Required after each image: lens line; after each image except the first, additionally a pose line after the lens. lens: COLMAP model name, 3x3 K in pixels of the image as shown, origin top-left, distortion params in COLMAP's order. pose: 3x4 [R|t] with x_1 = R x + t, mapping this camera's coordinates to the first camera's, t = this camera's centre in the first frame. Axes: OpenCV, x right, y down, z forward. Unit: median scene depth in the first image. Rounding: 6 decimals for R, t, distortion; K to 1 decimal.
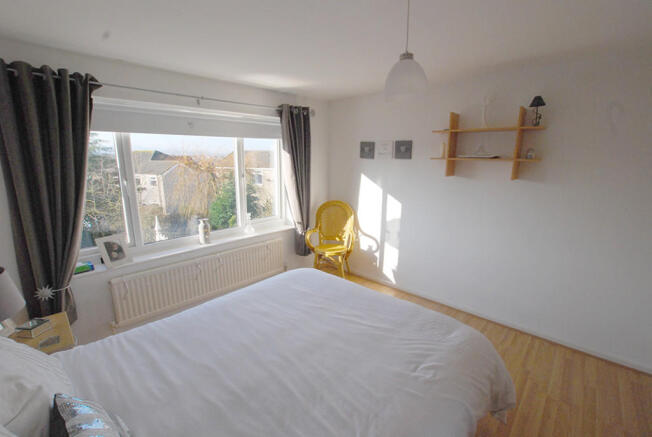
lens RADIAL K [[287.9, 0, 327.7], [0, 287.9, 217.4], [0, 0, 1]] dist [-0.033452, -0.000673]
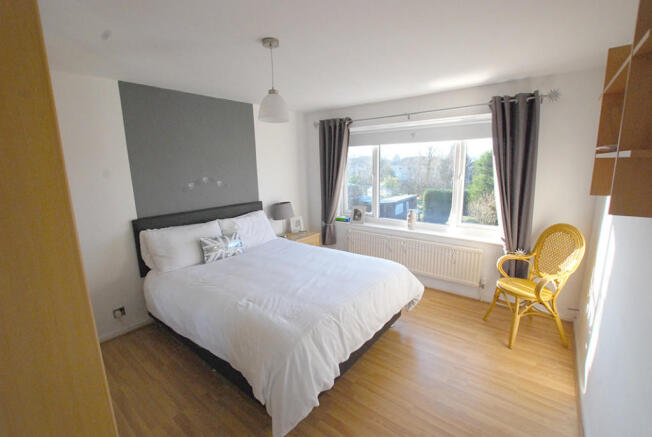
lens RADIAL K [[287.9, 0, 327.7], [0, 287.9, 217.4], [0, 0, 1]] dist [-0.033452, -0.000673]
pose [[0.069200, 0.172838, -0.982516, 0.933851], [-0.190138, 0.969109, 0.157087, -0.107298], [0.979316, 0.175943, 0.099925, 0.635584]]
